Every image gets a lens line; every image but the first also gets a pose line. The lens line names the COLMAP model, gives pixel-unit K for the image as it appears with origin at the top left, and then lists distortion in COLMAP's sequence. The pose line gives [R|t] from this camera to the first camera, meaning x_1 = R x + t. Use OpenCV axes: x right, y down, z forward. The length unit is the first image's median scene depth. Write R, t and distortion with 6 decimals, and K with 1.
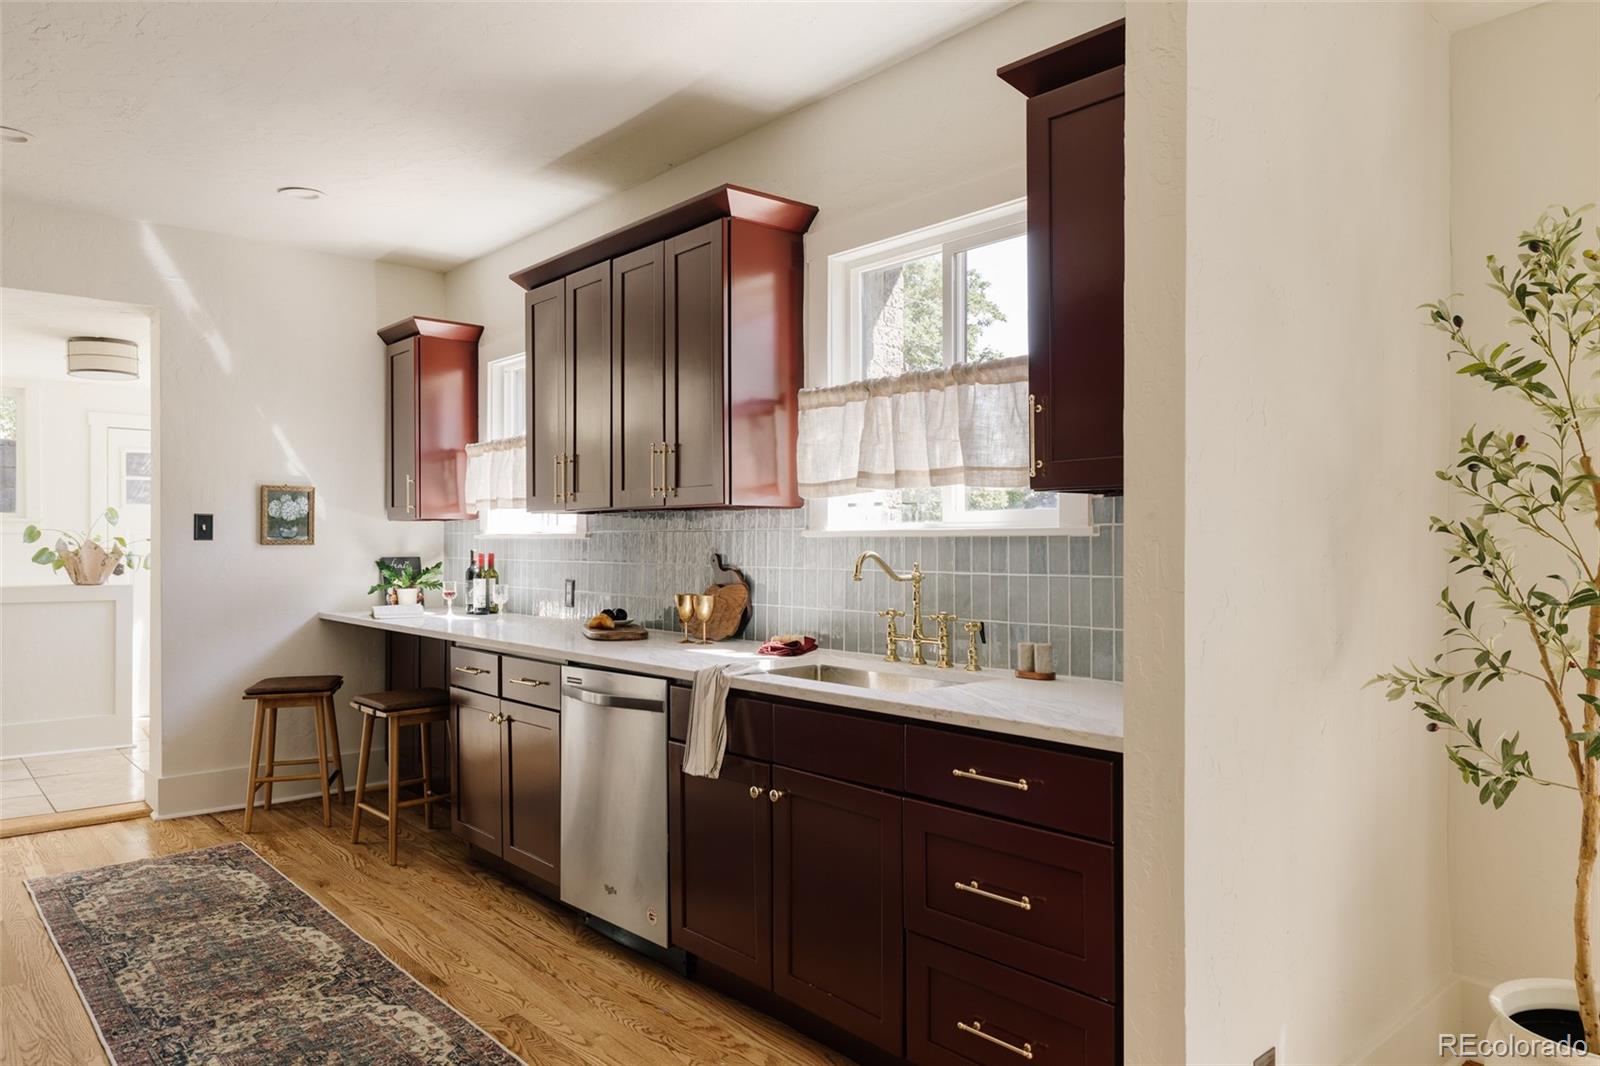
lens RADIAL K [[1071.2, 0, 799.9], [0, 1071.2, 538.3], [0, 0, 1]] dist [0.001837, -0.000029]
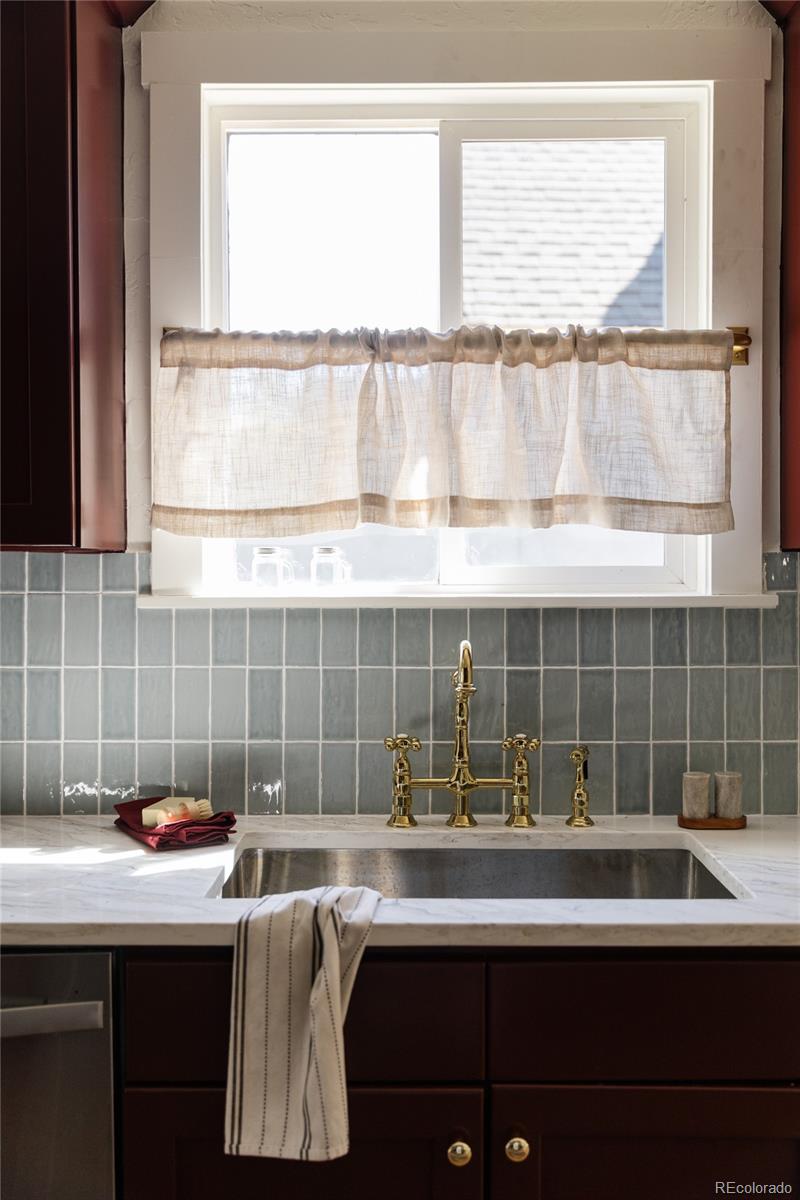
lens RADIAL K [[1196.9, 0, 400.2], [0, 1196.9, 590.6], [0, 0, 1]] dist [0.007388, 0.000000]
pose [[0.657639, -0.005113, 0.753316, -0.426927], [-0.001256, 0.999968, 0.007883, -0.017818], [-0.753332, -0.006130, 0.657611, 0.619490]]
